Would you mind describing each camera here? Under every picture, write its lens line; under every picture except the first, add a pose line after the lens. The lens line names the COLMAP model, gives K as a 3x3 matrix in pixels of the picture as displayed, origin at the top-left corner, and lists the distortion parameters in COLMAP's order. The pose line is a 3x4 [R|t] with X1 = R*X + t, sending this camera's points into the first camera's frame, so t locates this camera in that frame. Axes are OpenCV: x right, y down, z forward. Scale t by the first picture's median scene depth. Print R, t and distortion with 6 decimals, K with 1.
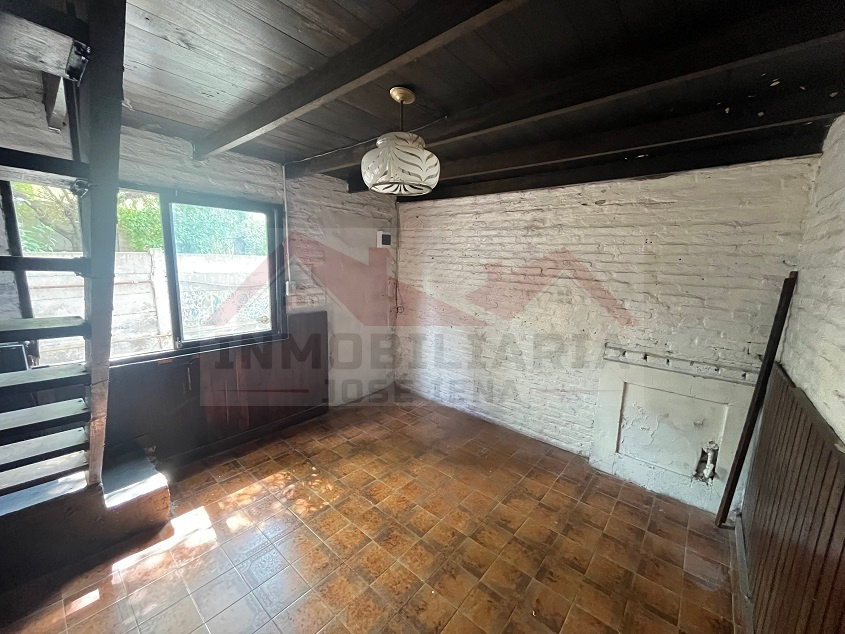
lens RADIAL K [[340.6, 0, 421.9], [0, 340.6, 317.5], [0, 0, 1]] dist [-0.002625, -0.000219]
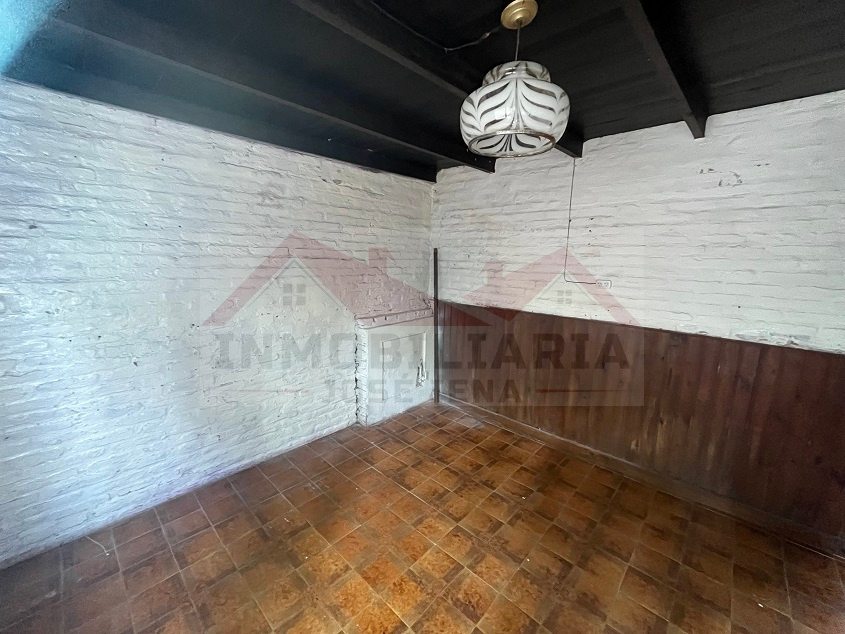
lens RADIAL K [[340.6, 0, 421.9], [0, 340.6, 317.5], [0, 0, 1]] dist [-0.002625, -0.000219]
pose [[0.051392, -0.211648, 0.975994, -0.533343], [0.144135, 0.968625, 0.202460, -0.114179], [-0.988223, 0.130270, 0.080285, 0.713567]]
